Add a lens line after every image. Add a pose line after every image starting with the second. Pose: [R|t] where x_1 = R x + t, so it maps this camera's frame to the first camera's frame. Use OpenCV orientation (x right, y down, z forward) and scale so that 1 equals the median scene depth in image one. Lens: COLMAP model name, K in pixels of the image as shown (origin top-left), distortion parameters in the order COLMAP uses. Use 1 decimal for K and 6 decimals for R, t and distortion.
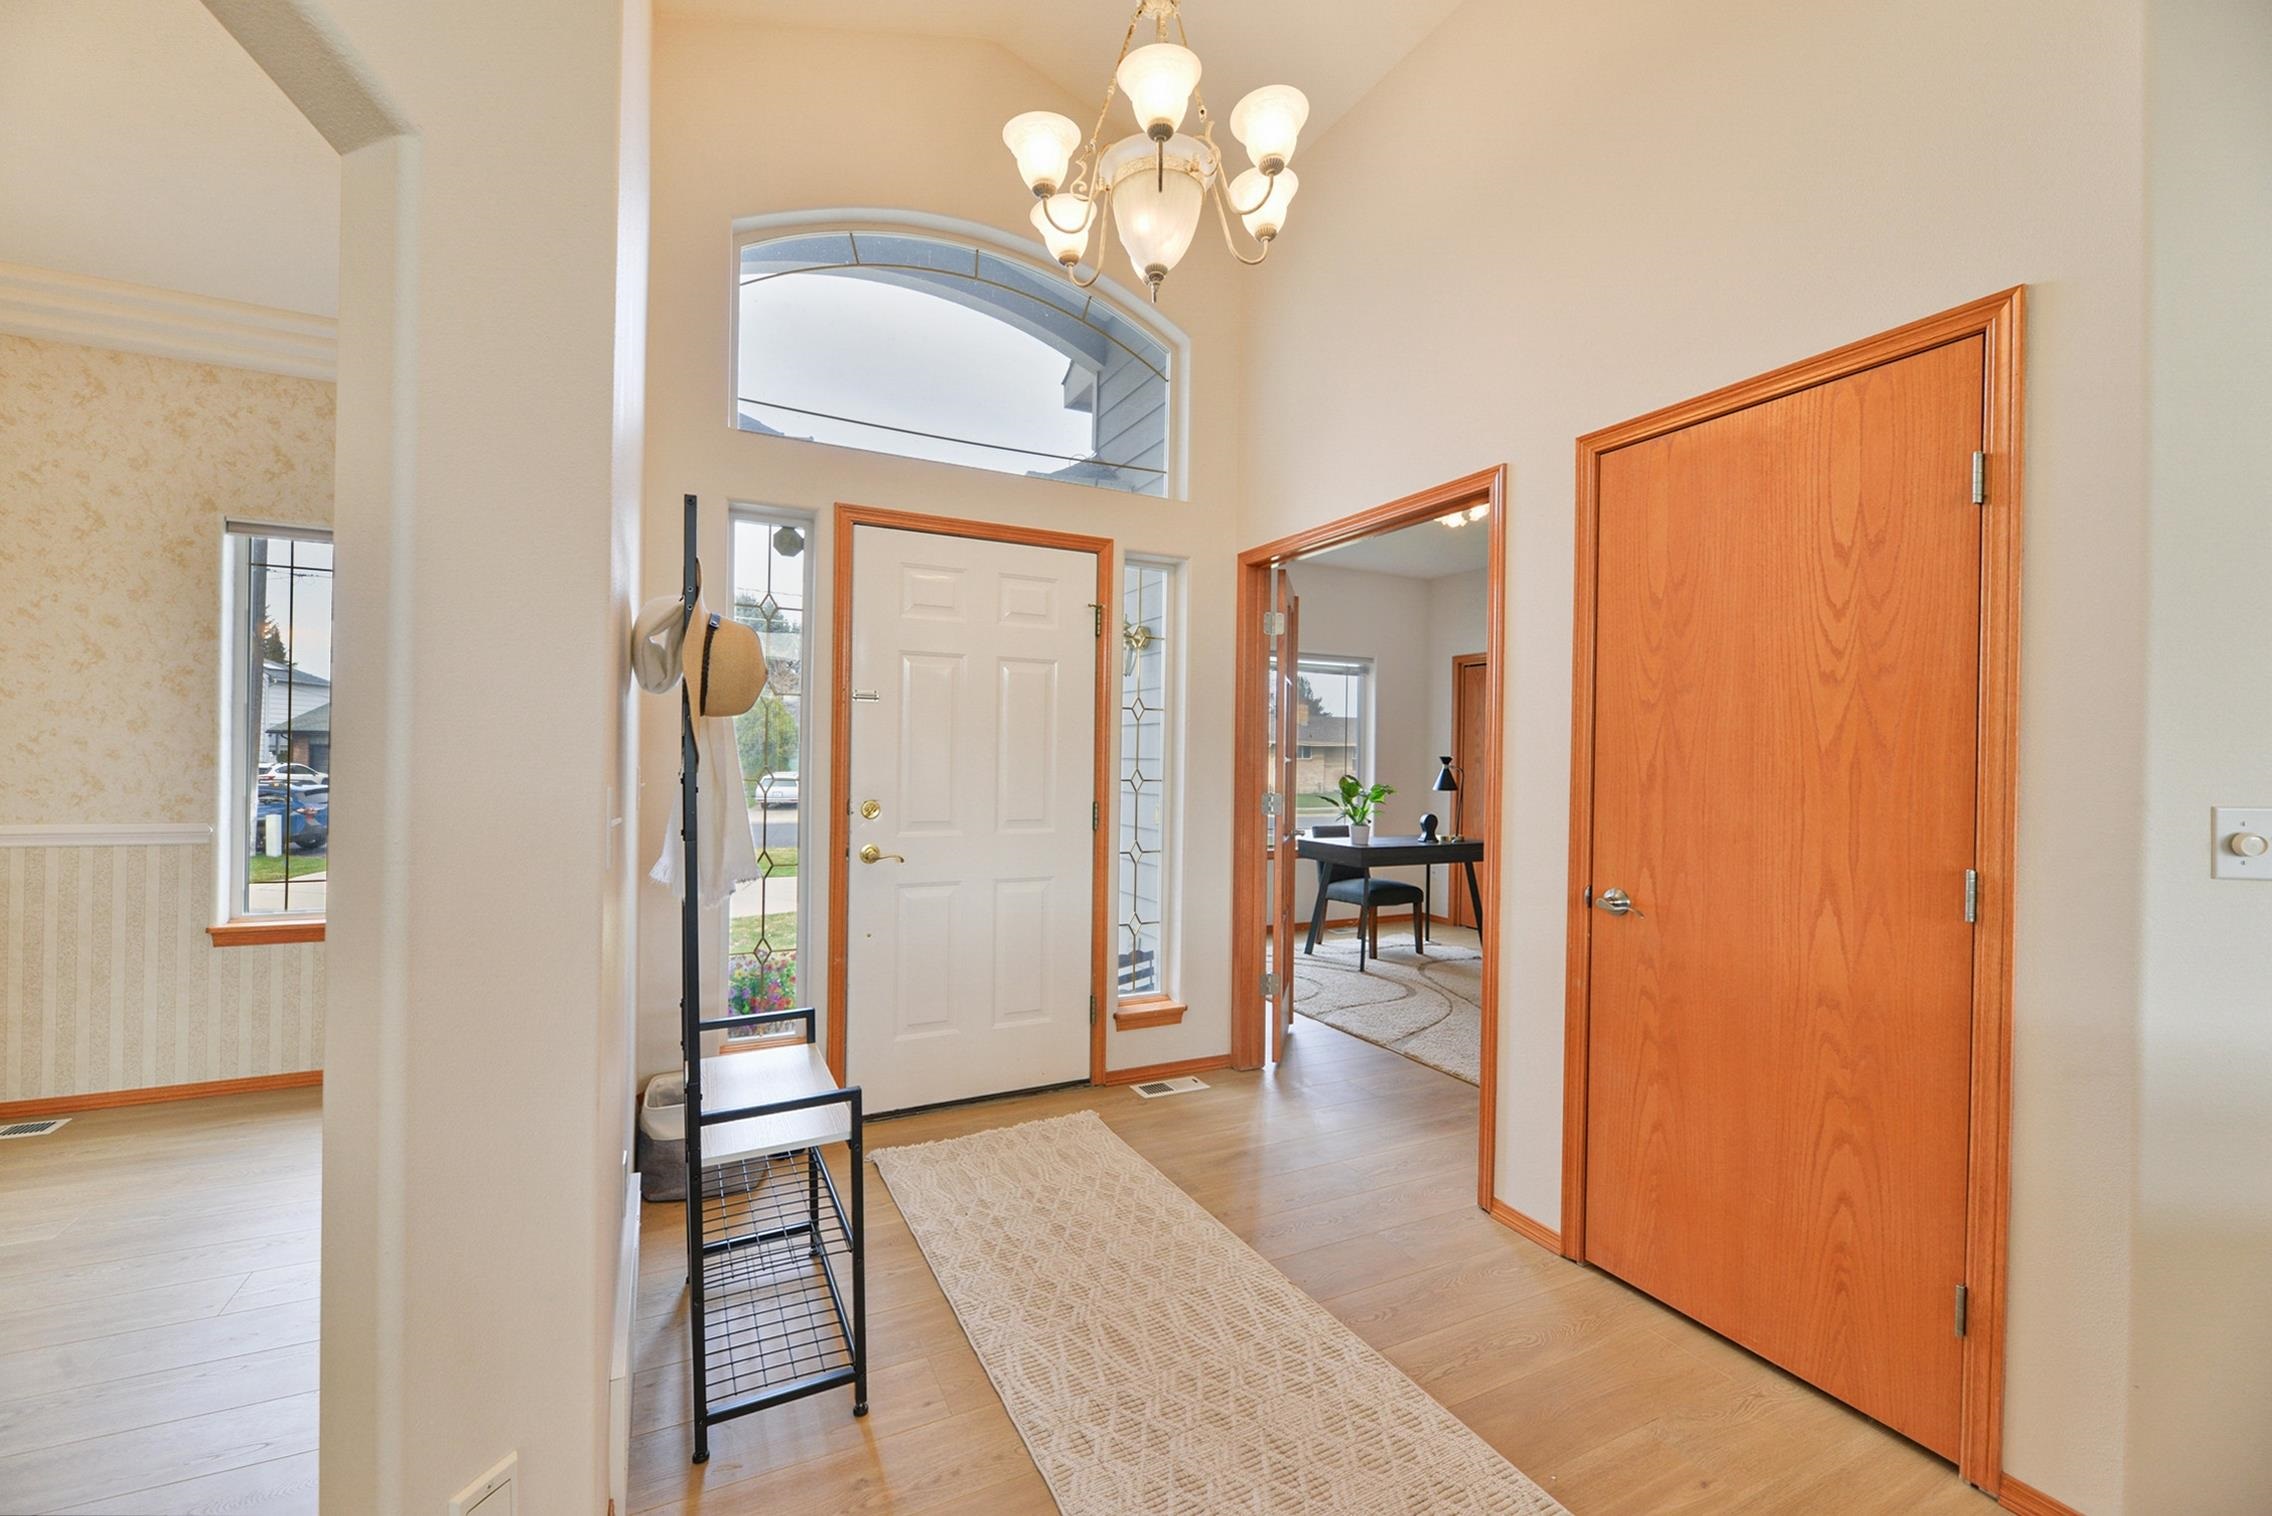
lens RADIAL K [[921.7, 0, 1114.8], [0, 921.7, 756.7], [0, 0, 1]] dist [-0.003634, 0.000230]
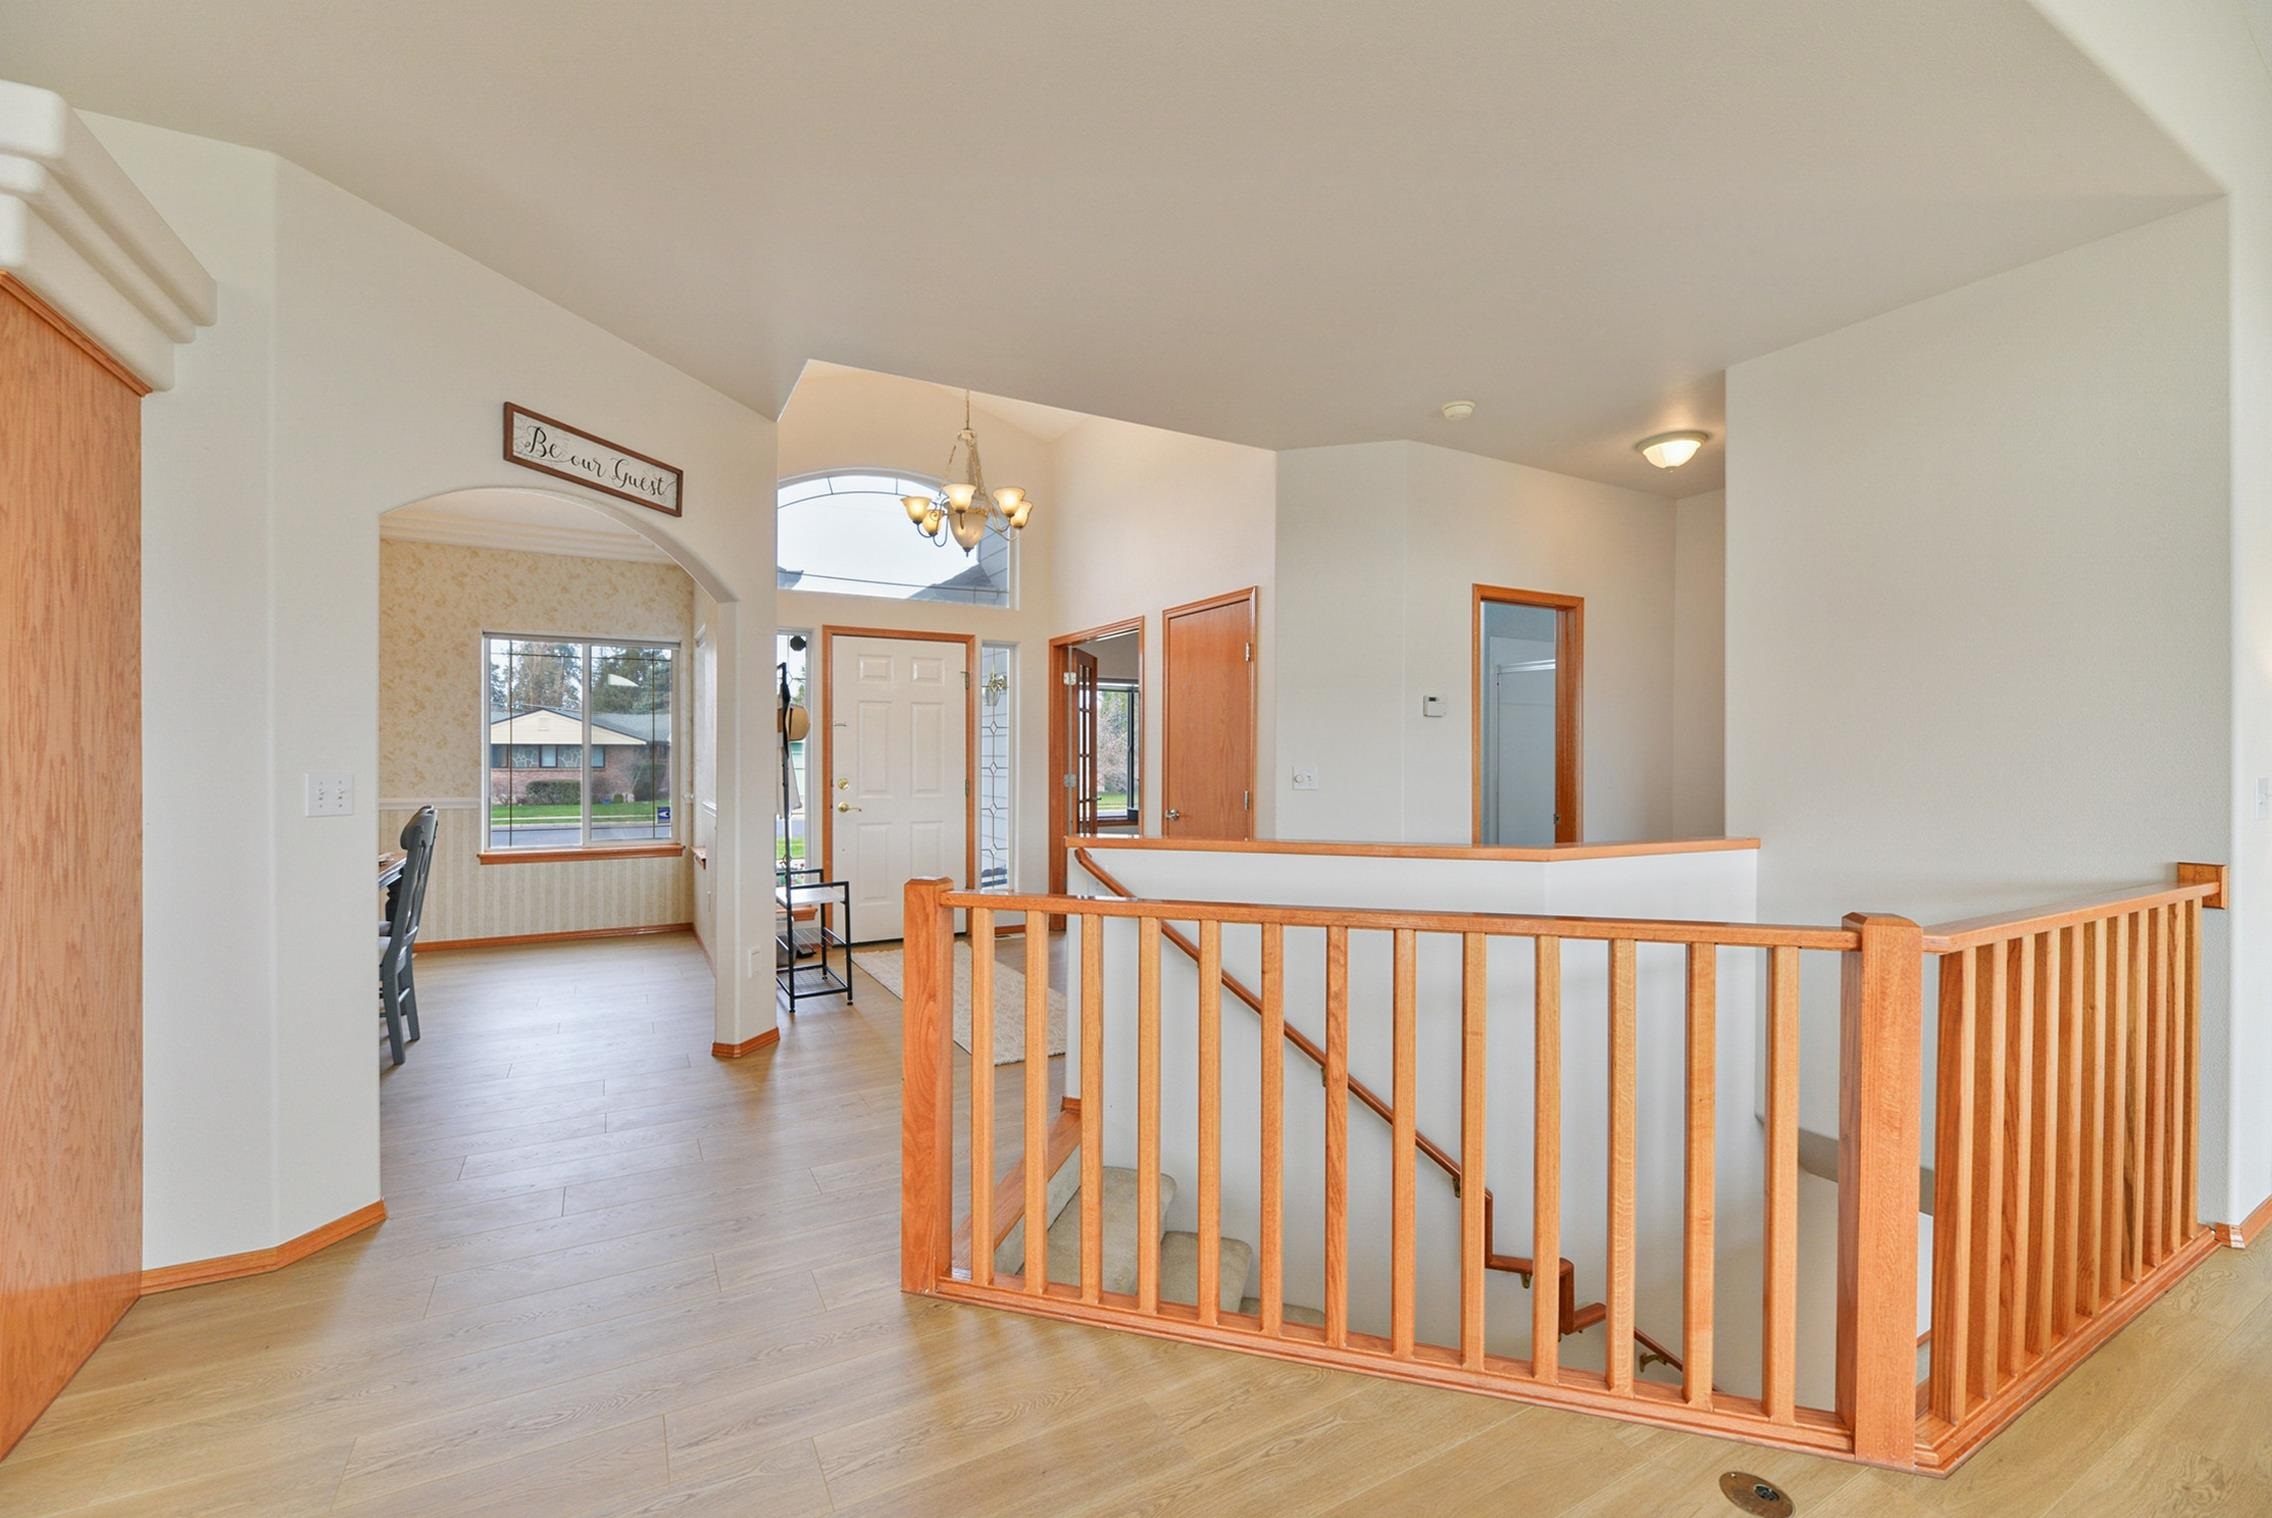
lens RADIAL K [[921.7, 0, 1105.6], [0, 921.7, 762.3], [0, 0, 1]] dist [-0.003634, 0.000230]
pose [[0.998924, -0.012747, 0.044580, 0.171836], [0.012407, 0.999892, 0.007917, 0.003226], [-0.044676, -0.007355, 0.998974, -0.828365]]
